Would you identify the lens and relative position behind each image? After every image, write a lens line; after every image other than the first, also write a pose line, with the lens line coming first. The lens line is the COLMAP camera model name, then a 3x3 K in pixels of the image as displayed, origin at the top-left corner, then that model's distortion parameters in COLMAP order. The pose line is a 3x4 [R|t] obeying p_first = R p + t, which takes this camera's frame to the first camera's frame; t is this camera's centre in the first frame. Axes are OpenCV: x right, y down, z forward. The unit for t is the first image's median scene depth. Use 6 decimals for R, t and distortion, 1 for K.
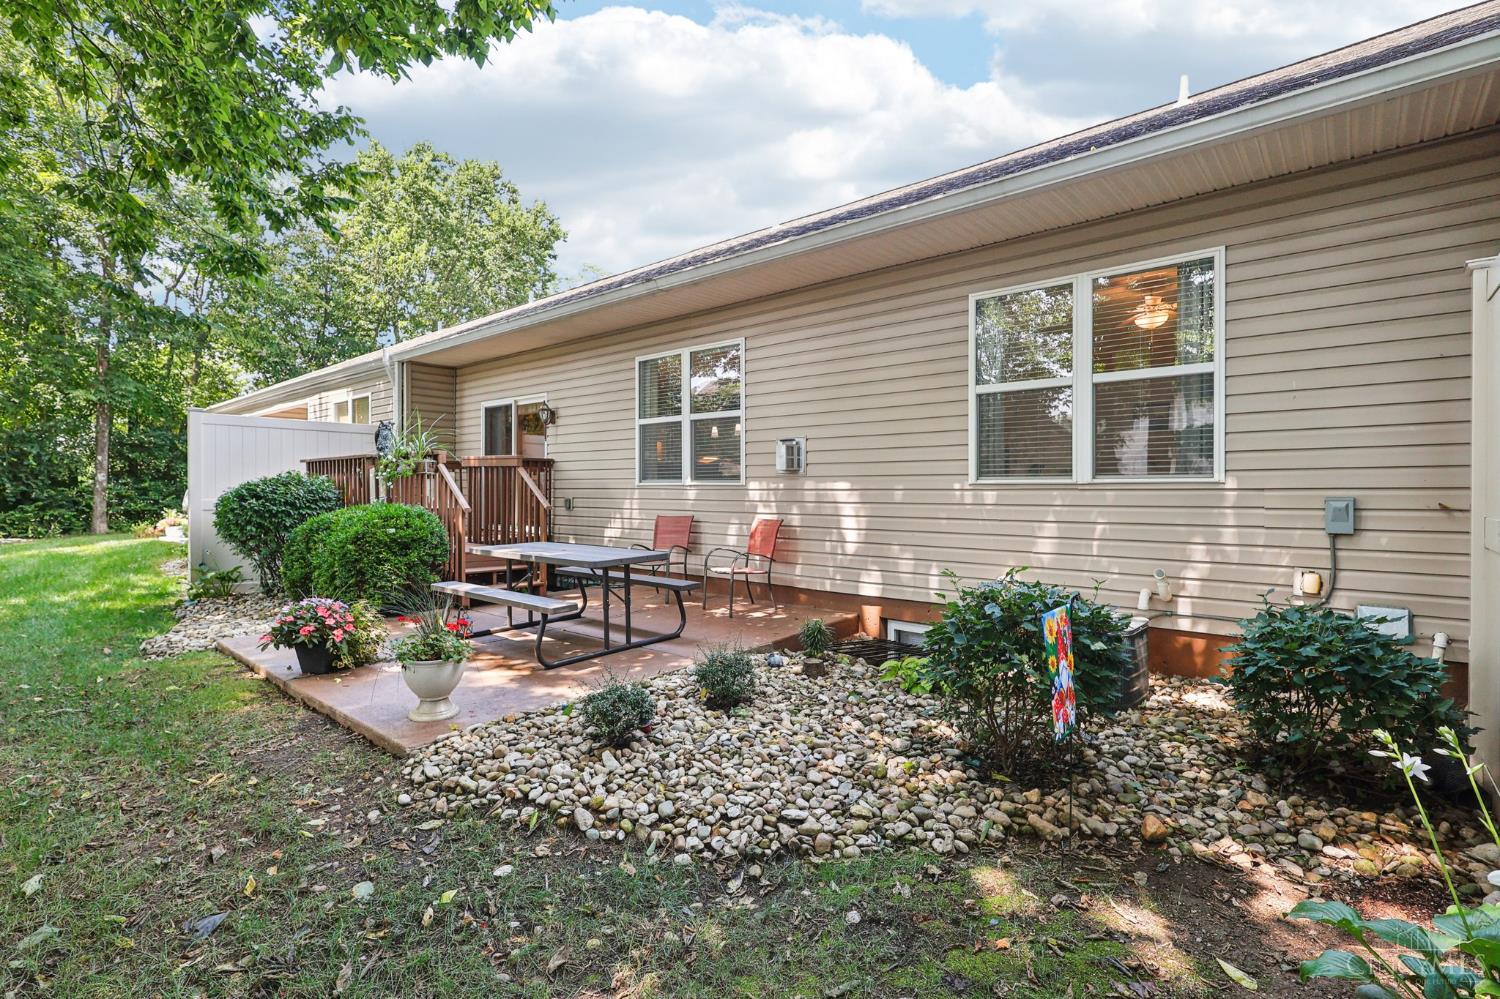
lens RADIAL K [[708.0, 0, 749.6], [0, 708.0, 490.5], [0, 0, 1]] dist [0.000969, -0.000176]
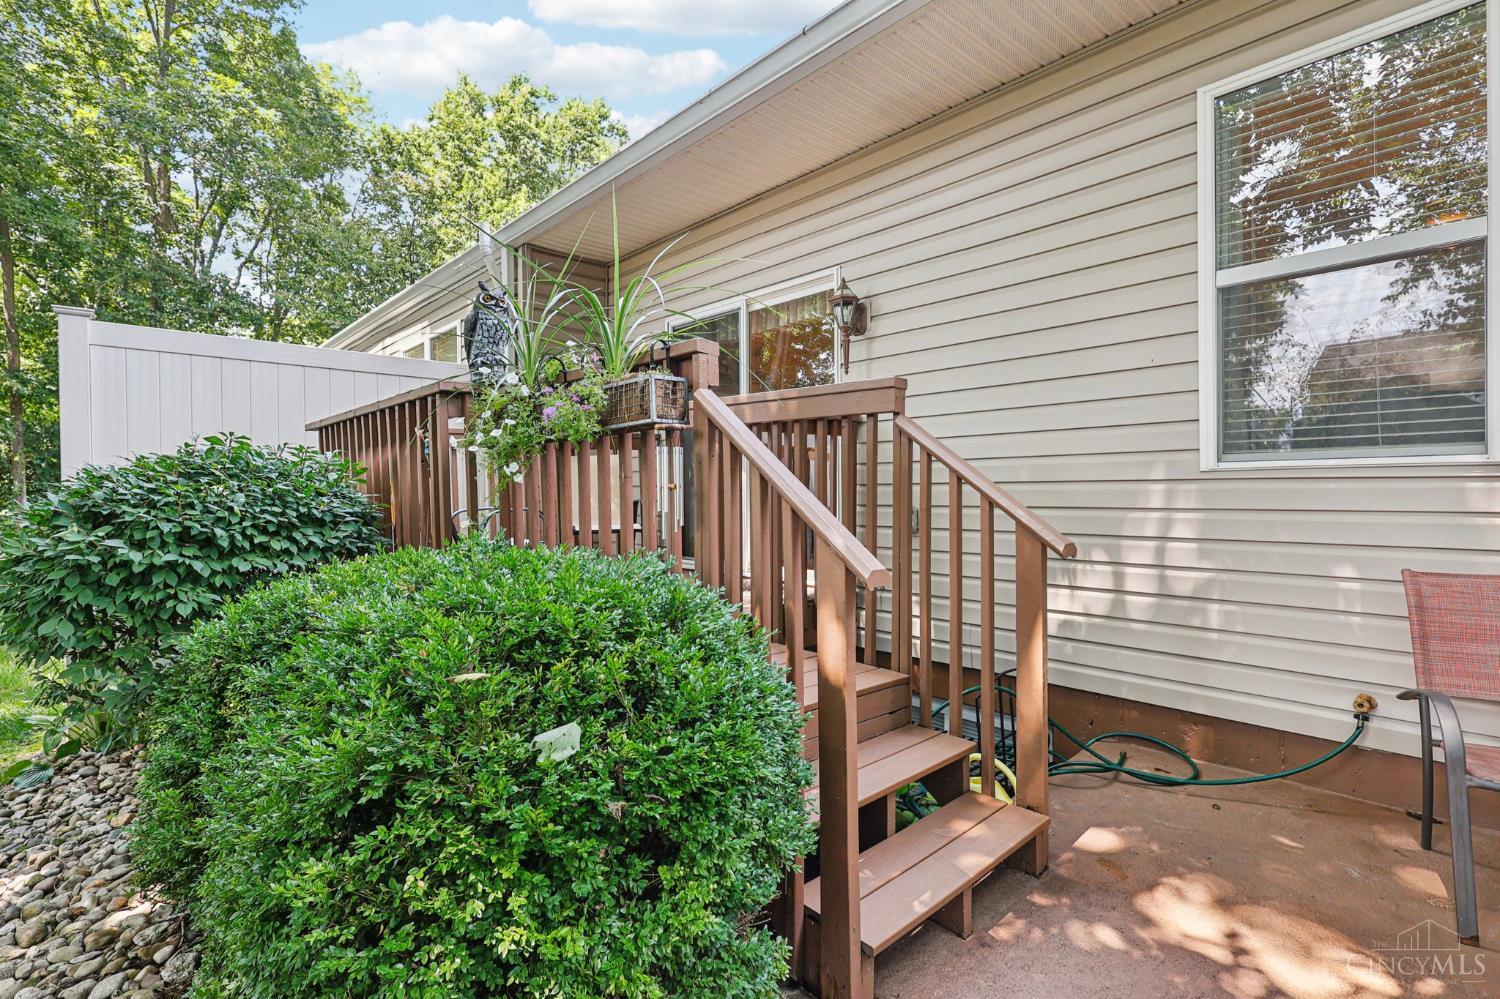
lens RADIAL K [[708.0, 0, 749.6], [0, 708.0, 490.5], [0, 0, 1]] dist [0.000969, -0.000176]
pose [[0.993989, -0.010809, -0.108947, -0.339005], [0.010760, 0.999942, -0.001037, 0.000816], [0.108952, -0.000141, 0.994047, 0.642953]]
